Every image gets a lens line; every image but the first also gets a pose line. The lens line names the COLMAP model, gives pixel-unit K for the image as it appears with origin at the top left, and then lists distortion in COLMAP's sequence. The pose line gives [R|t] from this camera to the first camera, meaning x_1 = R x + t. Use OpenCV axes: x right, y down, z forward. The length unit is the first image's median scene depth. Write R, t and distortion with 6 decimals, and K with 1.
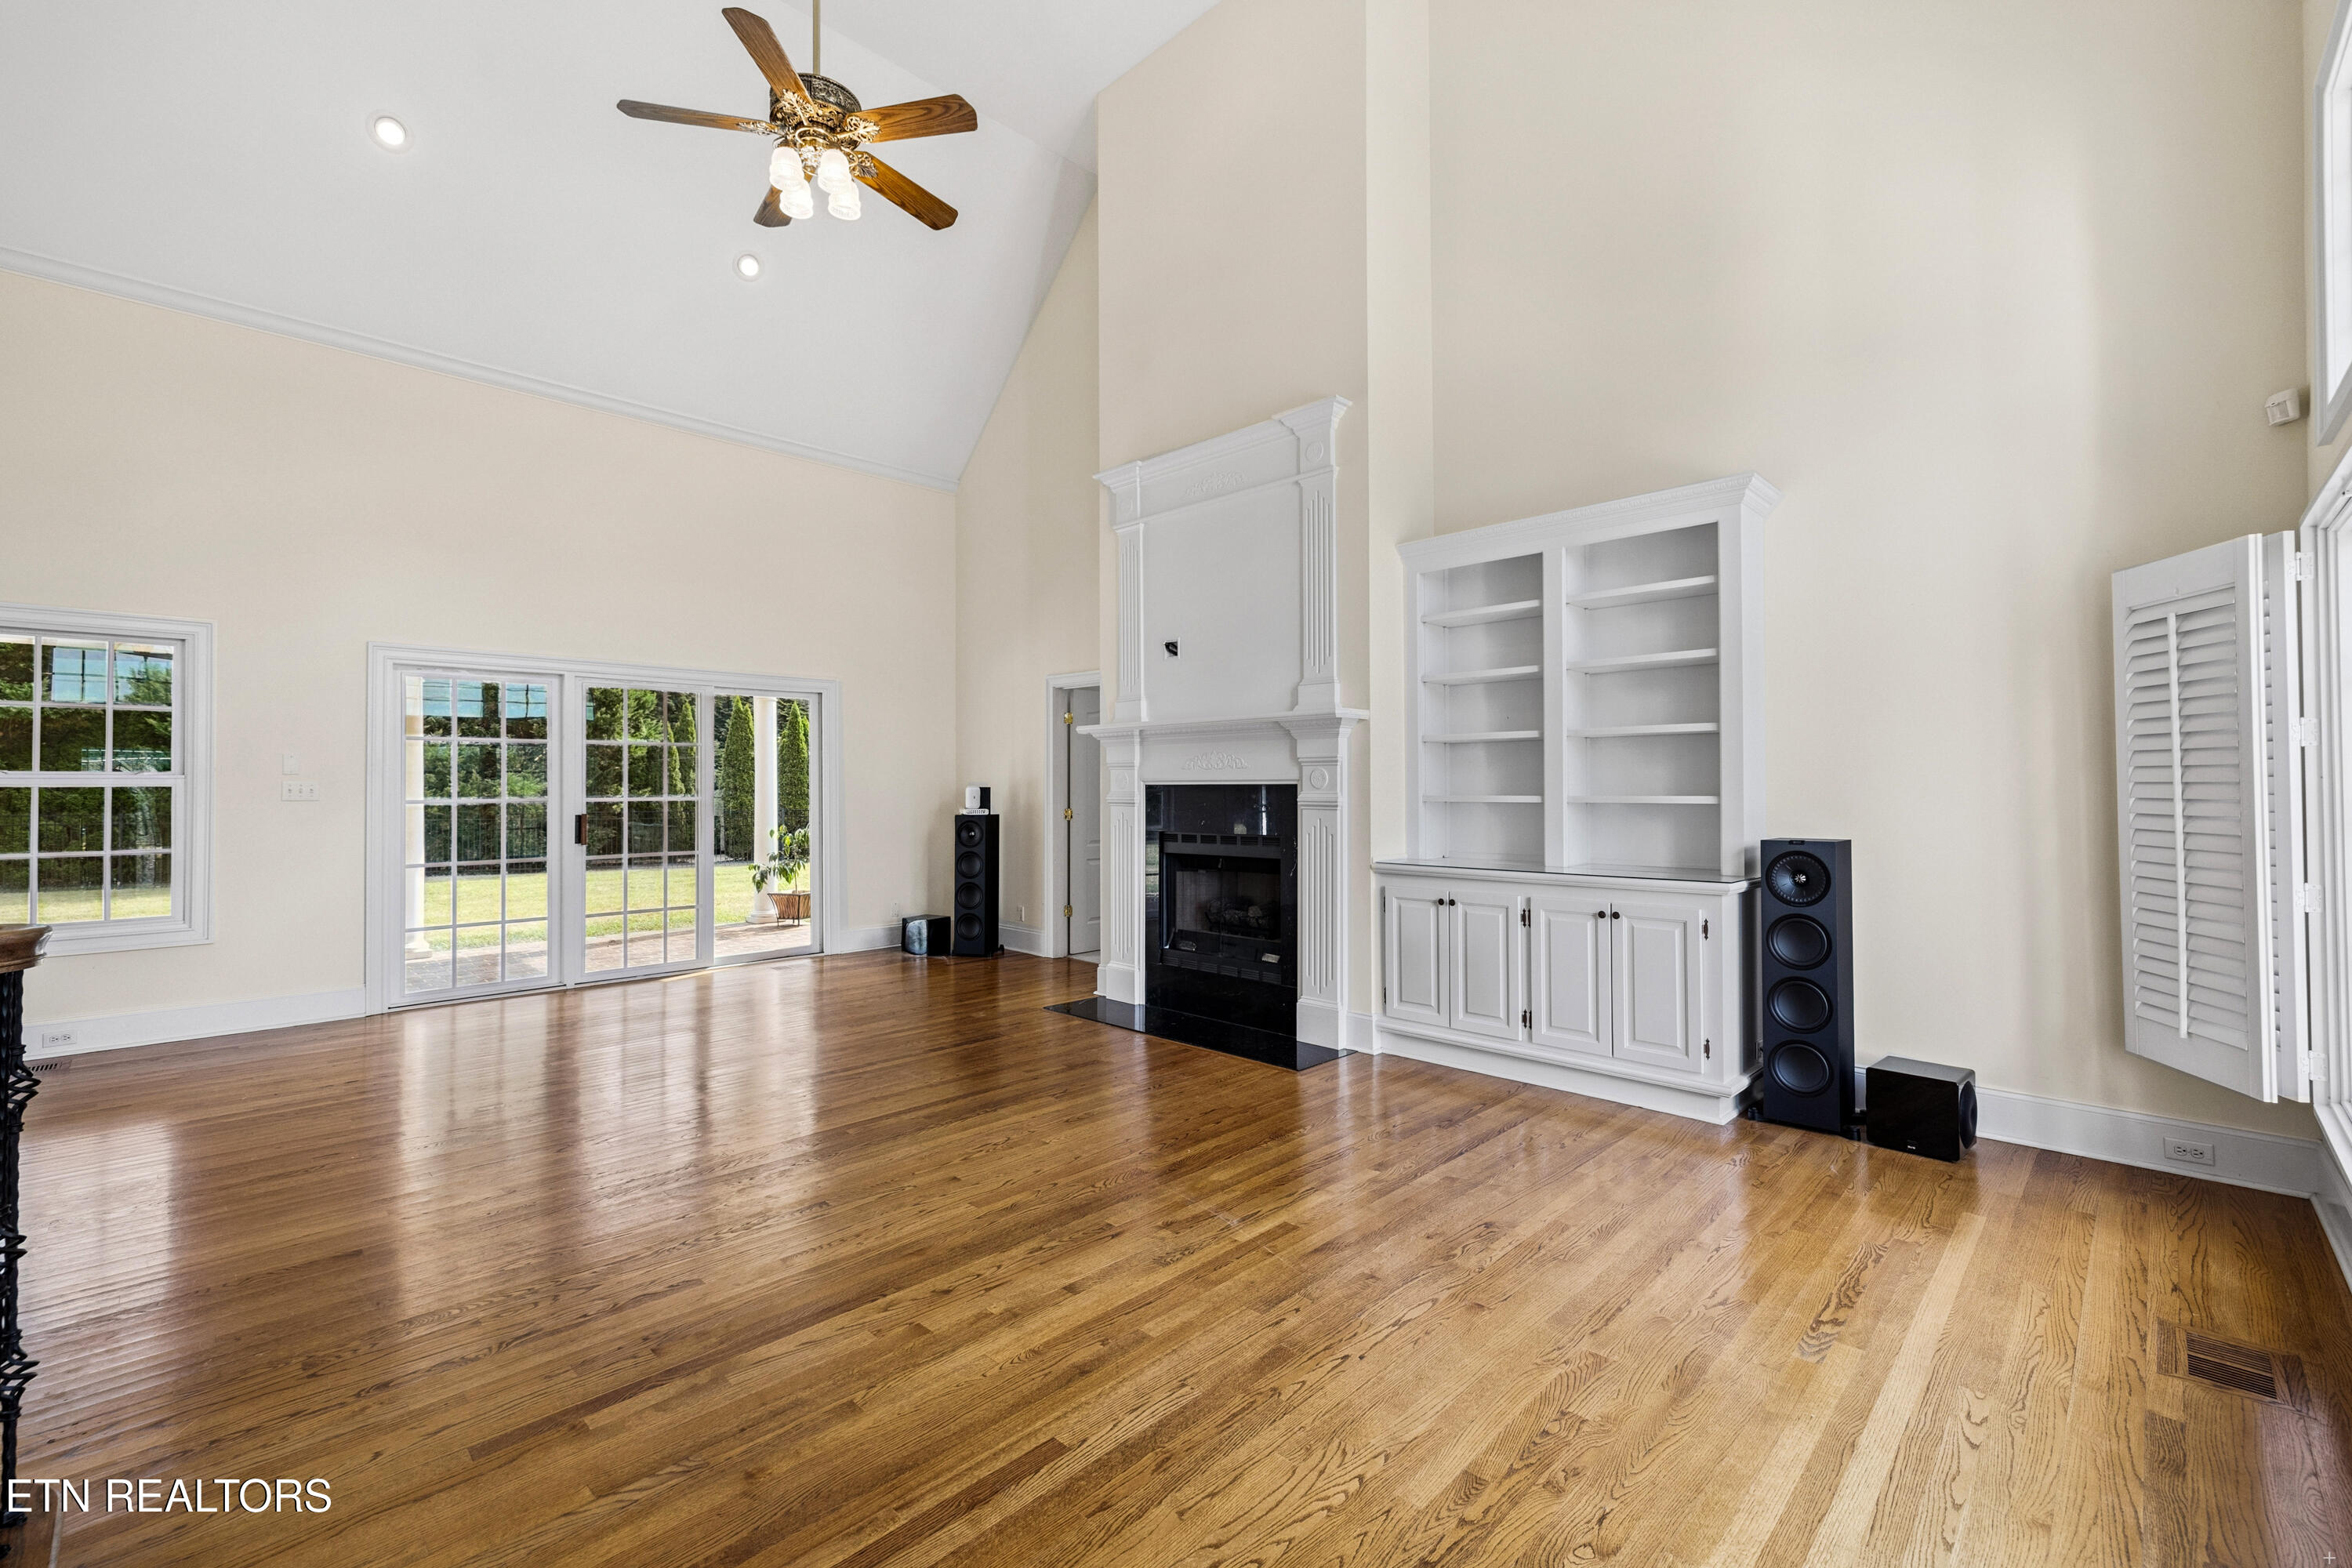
lens RADIAL K [[999.3, 0, 1157.2], [0, 999.3, 778.4], [0, 0, 1]] dist [0.002514, -0.000234]
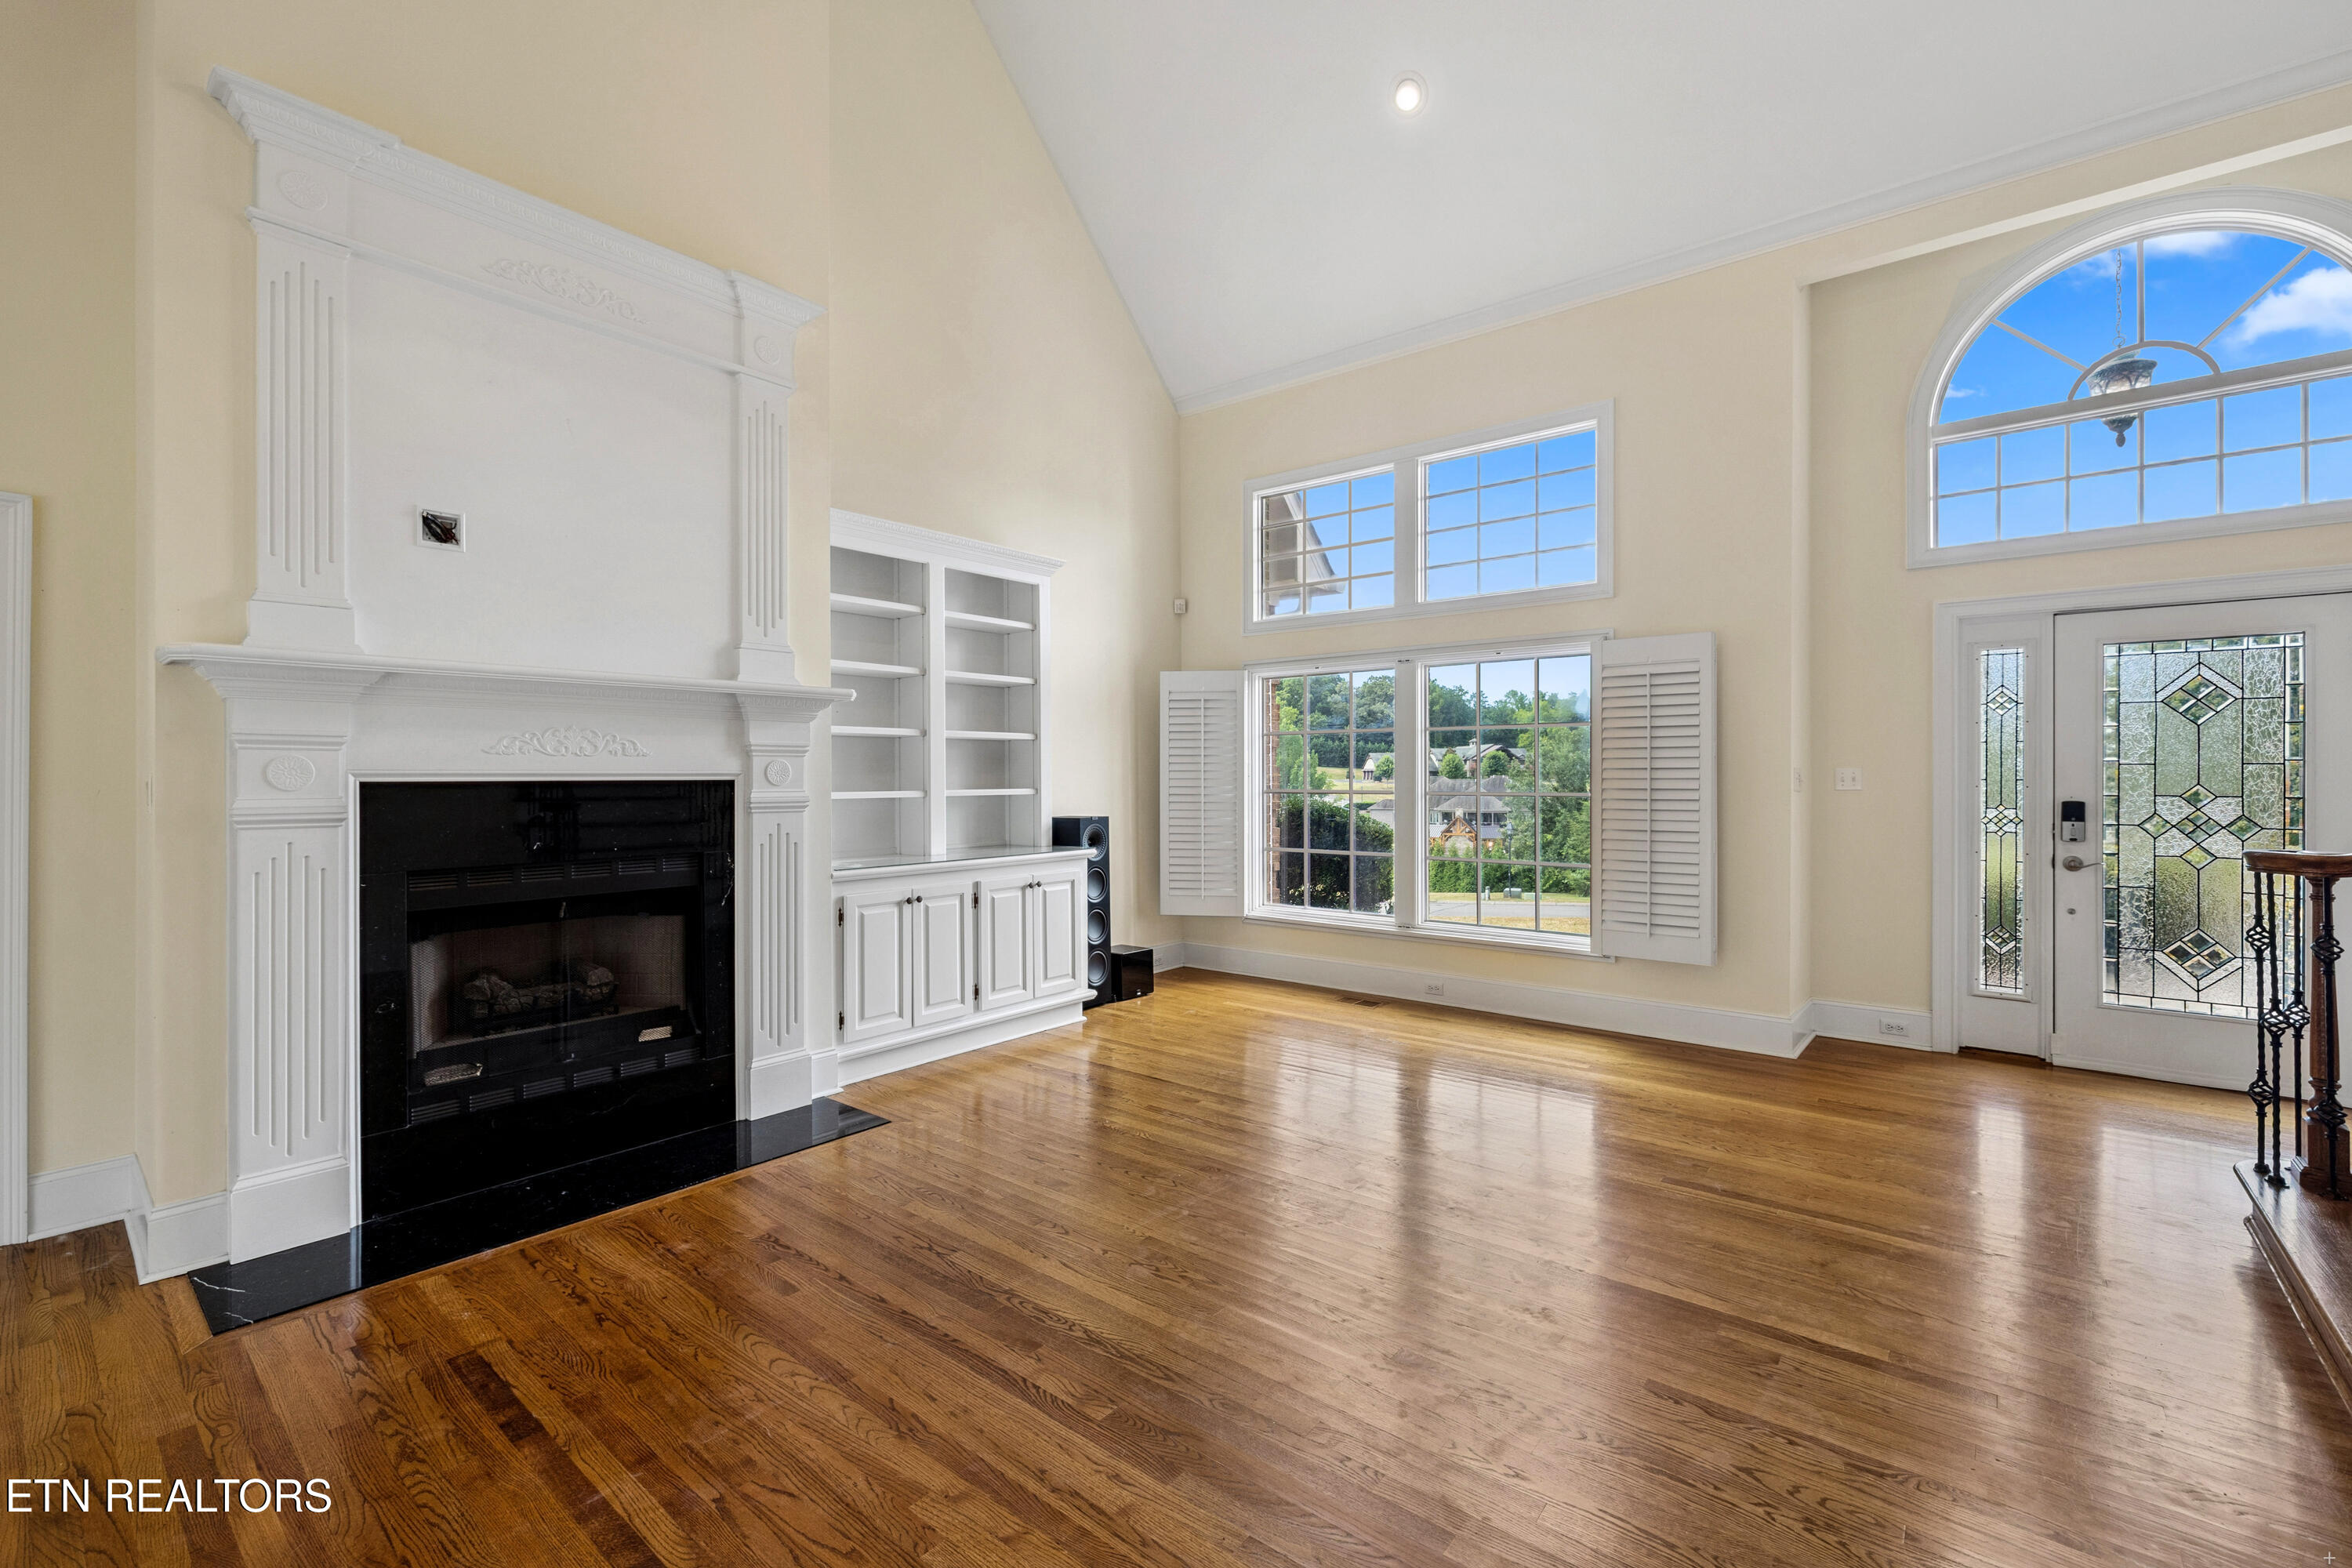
lens RADIAL K [[999.3, 0, 1157.2], [0, 999.3, 778.4], [0, 0, 1]] dist [0.002514, -0.000234]
pose [[-0.091004, 0.003756, 0.995843, -0.662543], [-0.005013, 0.999978, -0.004230, 0.006230], [-0.995838, -0.005377, -0.090983, 0.791167]]
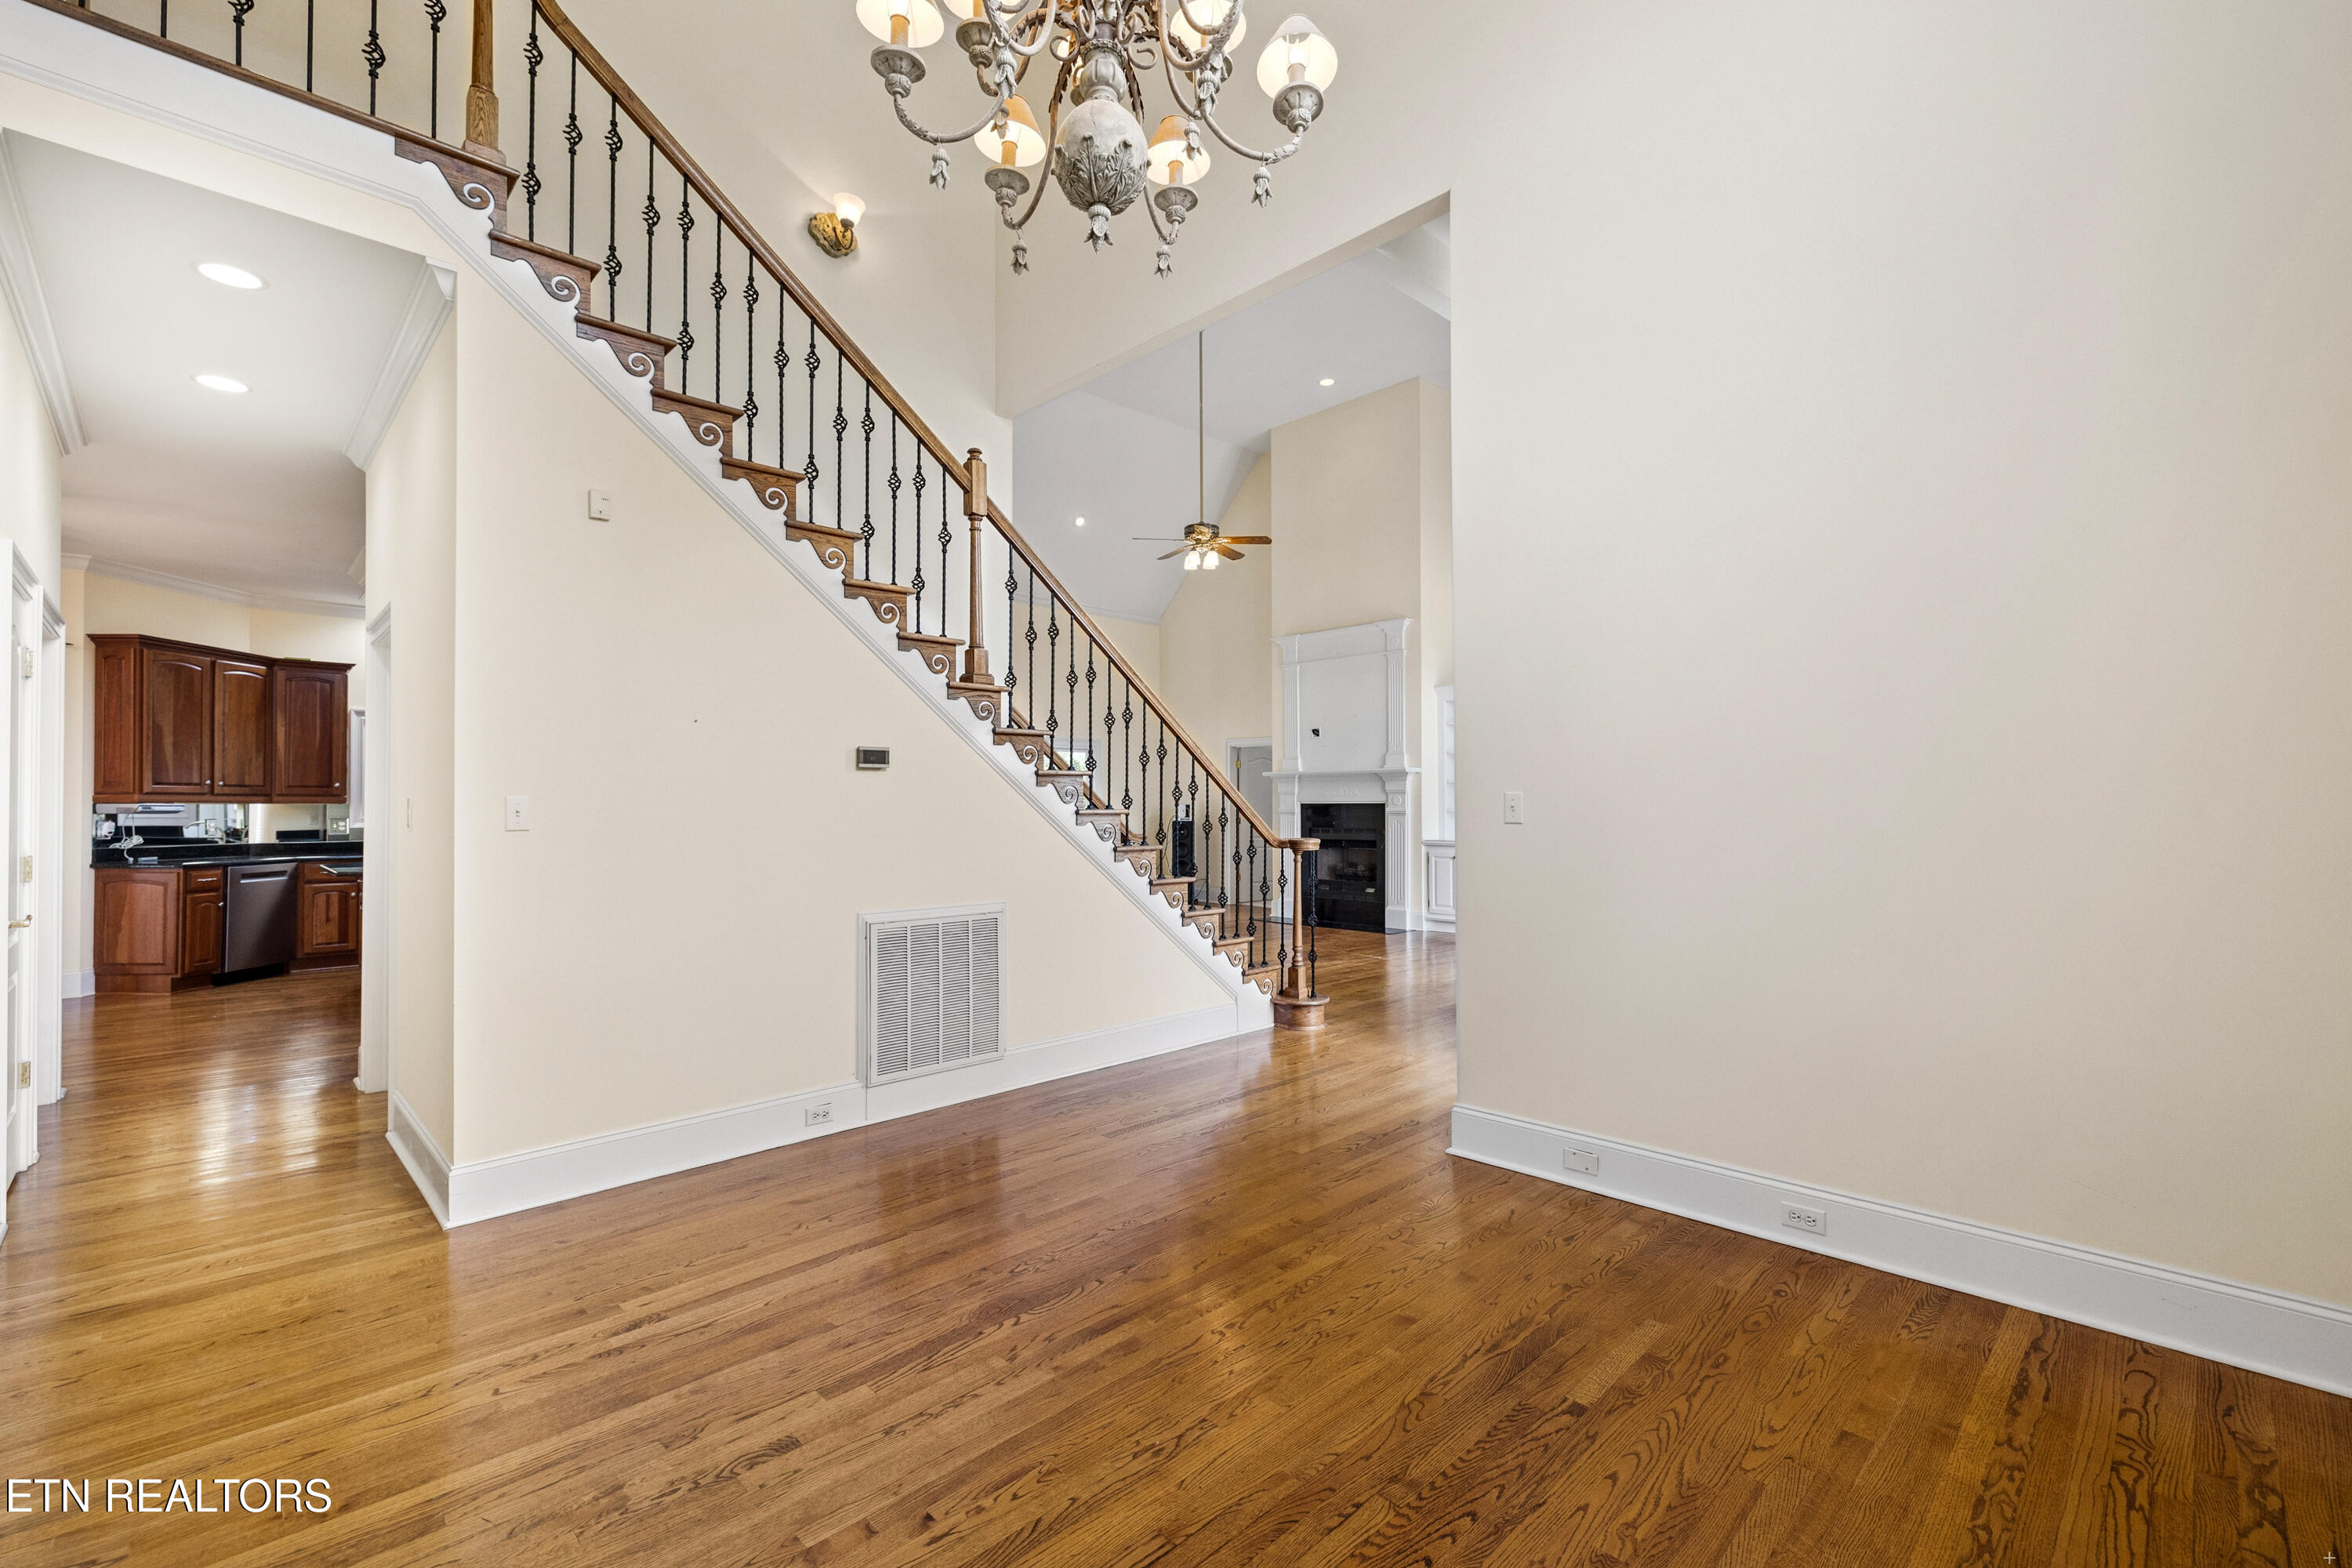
lens RADIAL K [[1027.9, 0, 1144.9], [0, 1027.9, 788.3], [0, 0, 1]] dist [0.002712, 0.000279]
pose [[0.999406, 0.003420, -0.034285, -0.293189], [-0.003696, 0.999961, -0.008009, -0.007105], [0.034256, 0.008131, 0.999380, -1.175353]]
